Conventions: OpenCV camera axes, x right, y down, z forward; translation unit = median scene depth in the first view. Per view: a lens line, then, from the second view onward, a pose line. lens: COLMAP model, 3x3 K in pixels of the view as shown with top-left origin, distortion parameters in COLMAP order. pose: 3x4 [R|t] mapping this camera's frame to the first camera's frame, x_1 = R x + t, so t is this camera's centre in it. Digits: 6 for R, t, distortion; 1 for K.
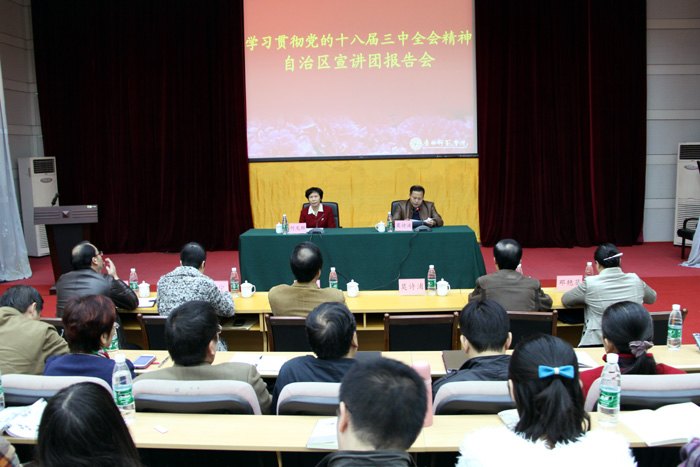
lens RADIAL K [[585.9, 0, 349.5], [0, 585.9, 230.2], [0, 0, 1]] dist [-0.149651, -0.002161]
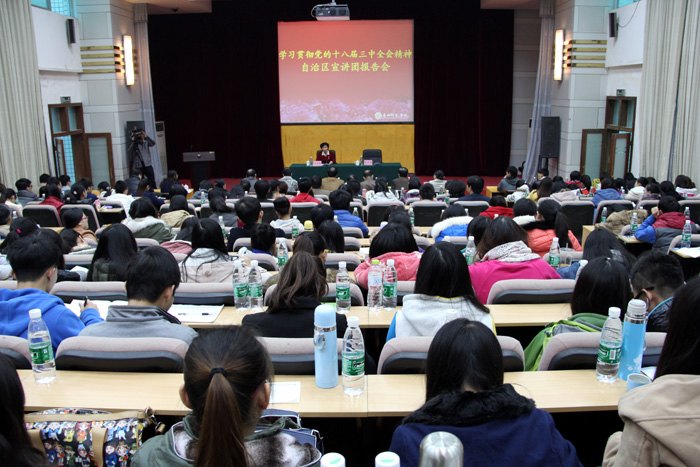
lens RADIAL K [[585.9, 0, 349.5], [0, 585.9, 234.5], [0, 0, 1]] dist [-0.149651, -0.002161]
pose [[0.999257, 0.003807, 0.038351, -0.036844], [-0.007890, 0.994241, 0.106873, 0.018949], [-0.037724, -0.107096, 0.993533, -0.764862]]
